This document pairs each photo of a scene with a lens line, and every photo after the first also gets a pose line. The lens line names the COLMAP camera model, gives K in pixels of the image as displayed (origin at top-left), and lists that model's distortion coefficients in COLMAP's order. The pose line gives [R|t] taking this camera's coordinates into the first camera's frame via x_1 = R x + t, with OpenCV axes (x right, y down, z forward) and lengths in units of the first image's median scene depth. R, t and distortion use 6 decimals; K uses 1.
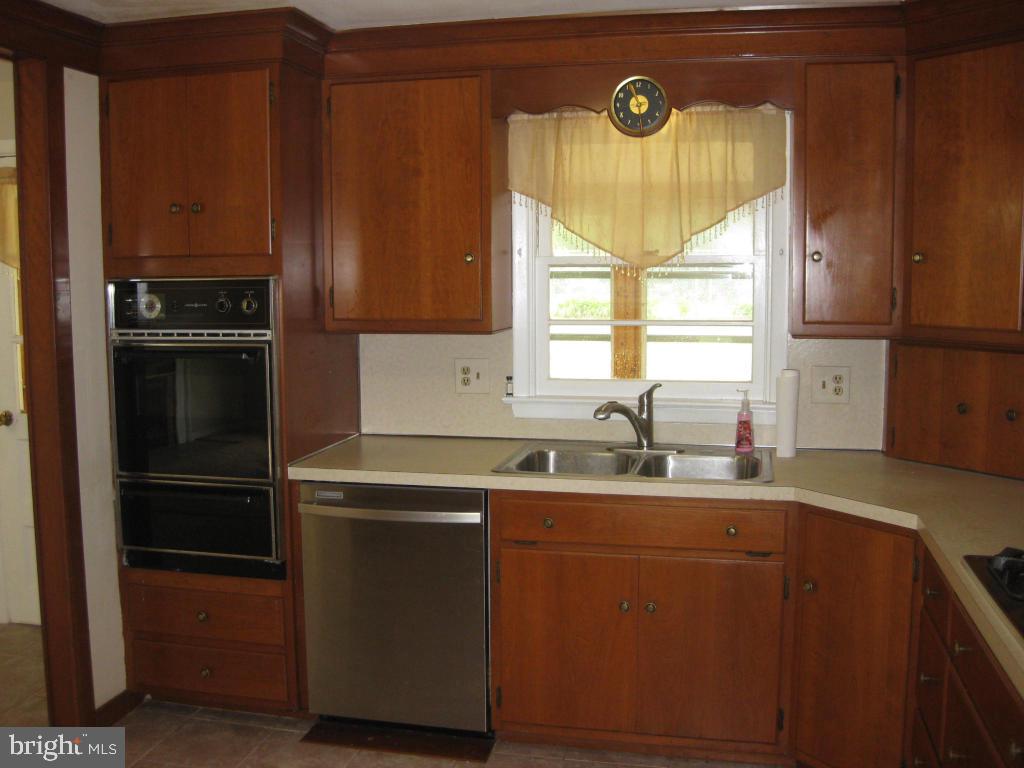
lens RADIAL K [[1043.5, 0, 512.0], [0, 1043.5, 384.0], [0, 0, 1]] dist [-0.186162, 0.154724]
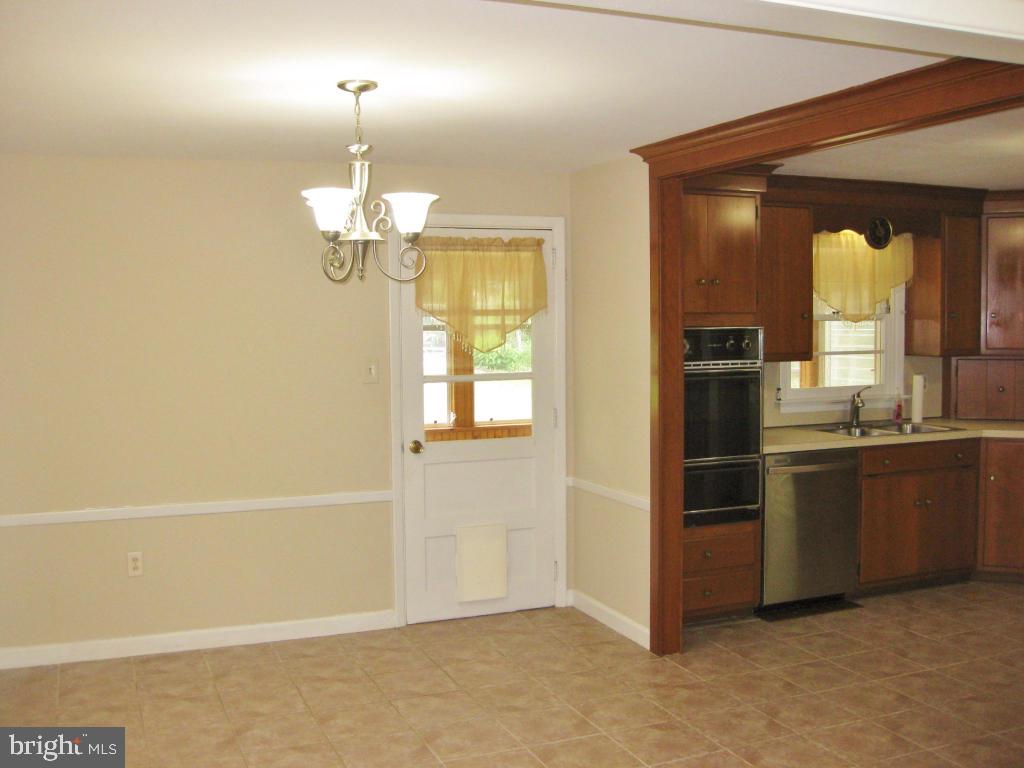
lens RADIAL K [[1043.5, 0, 512.0], [0, 1043.5, 384.0], [0, 0, 1]] dist [-0.186162, 0.154724]
pose [[0.818733, -0.040305, 0.572757, -1.422749], [0.069839, 0.997117, -0.029665, 0.005401], [-0.569911, 0.064288, 0.819188, -0.087523]]
